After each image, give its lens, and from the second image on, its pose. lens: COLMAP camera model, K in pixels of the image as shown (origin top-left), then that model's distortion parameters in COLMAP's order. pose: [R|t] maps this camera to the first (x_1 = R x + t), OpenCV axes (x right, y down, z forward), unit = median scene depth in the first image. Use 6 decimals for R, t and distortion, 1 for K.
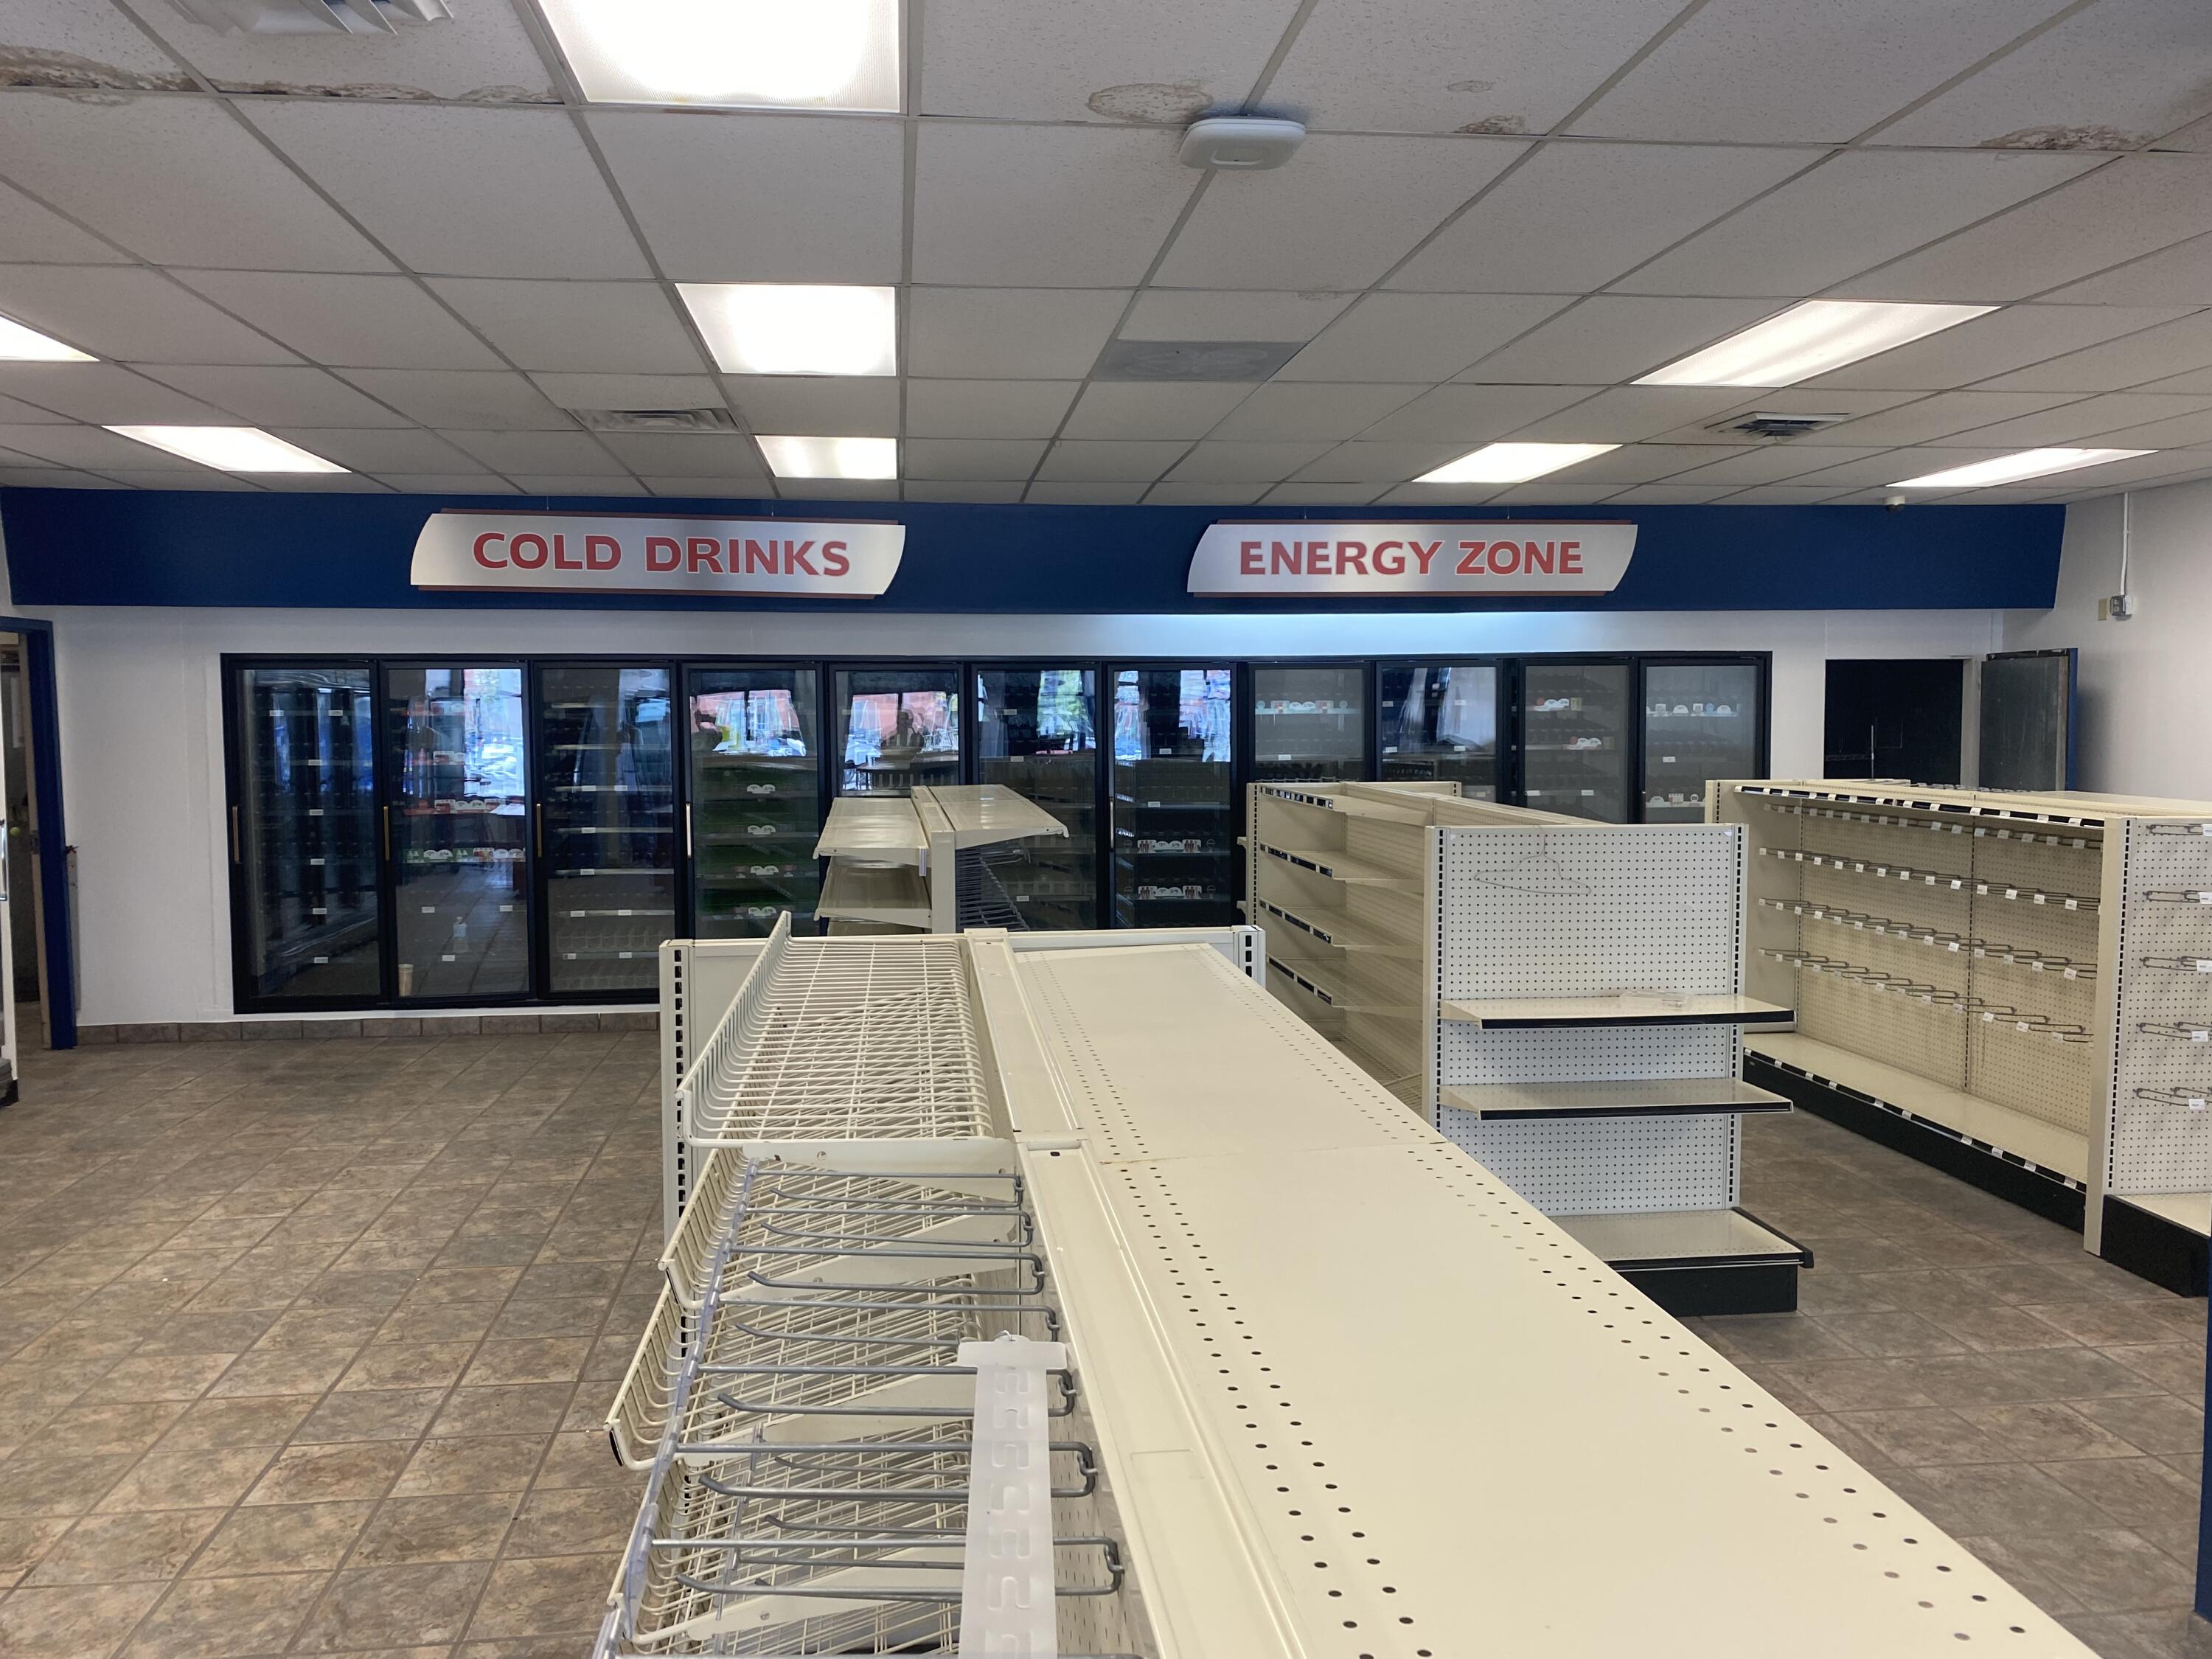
lens RADIAL K [[1659.0, 0, 1100.8], [0, 1659.0, 840.5], [0, 0, 1]] dist [0.001317, -0.000996]
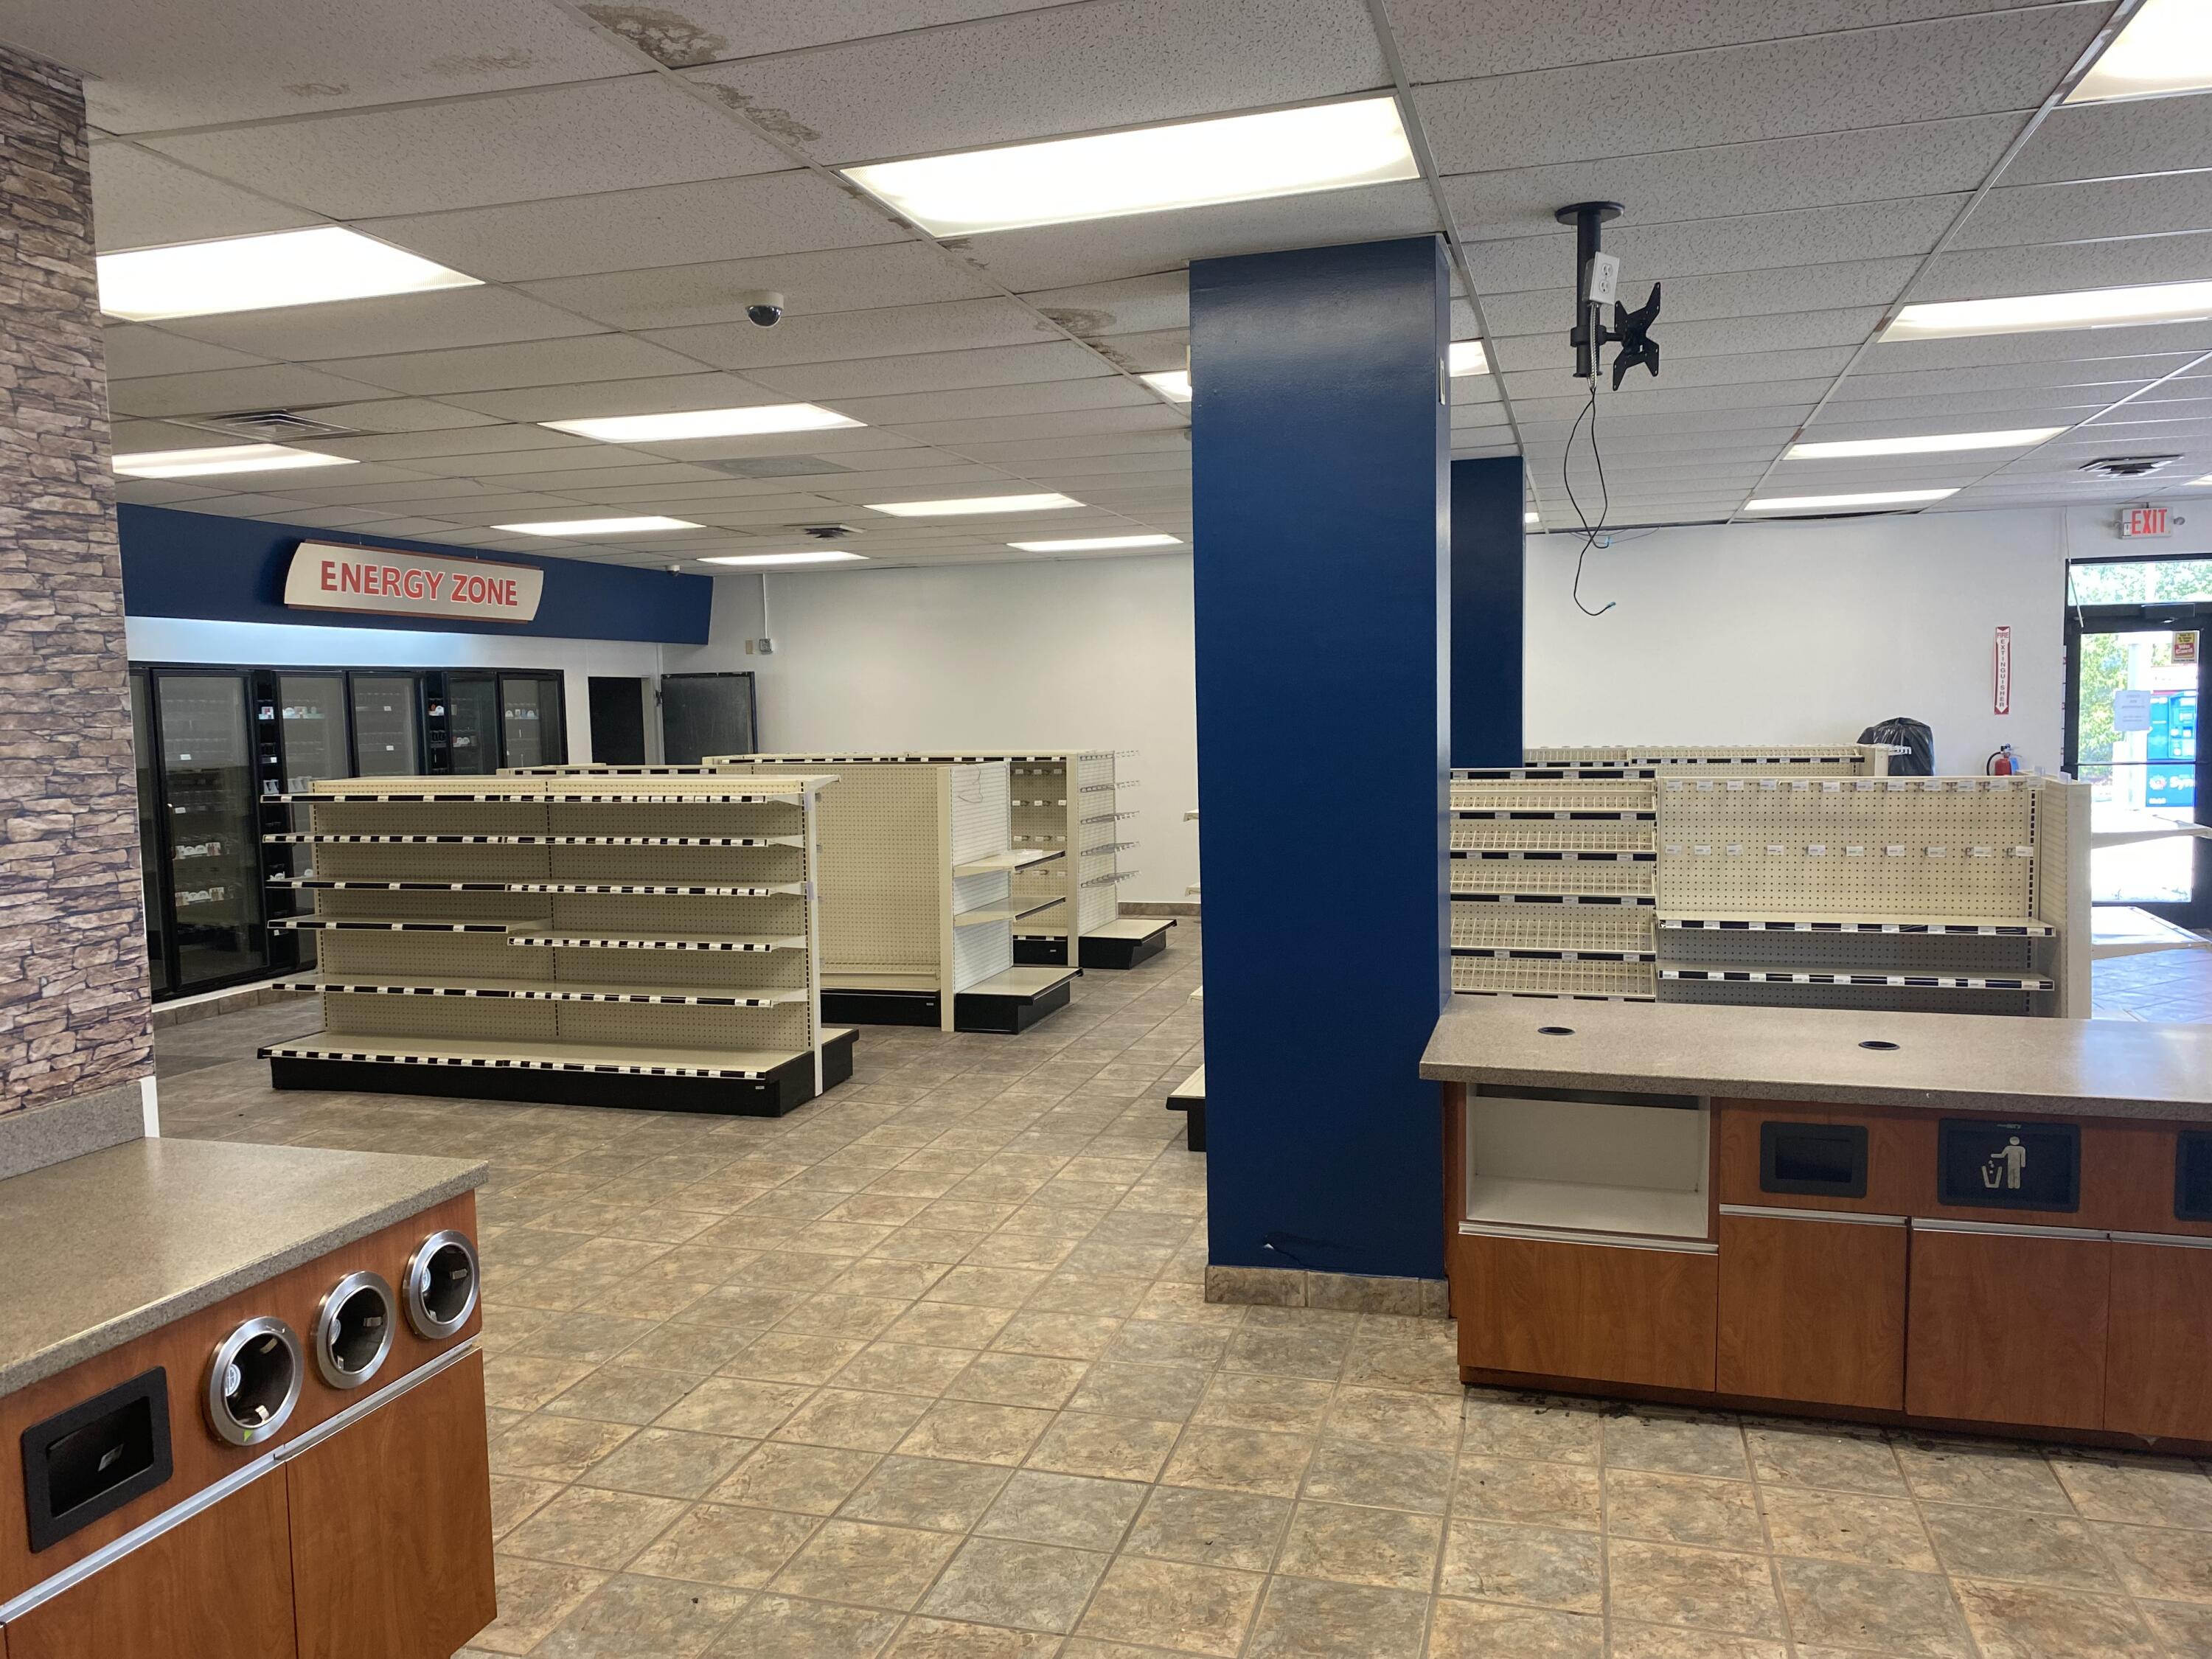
lens RADIAL K [[1659.0, 0, 1106.3], [0, 1659.0, 837.5], [0, 0, 1]] dist [0.001317, -0.000996]
pose [[0.382138, -0.073043, 0.921214, -0.975595], [0.093215, 0.994834, 0.040213, 0.010249], [-0.919392, 0.070505, 0.386972, 0.134713]]
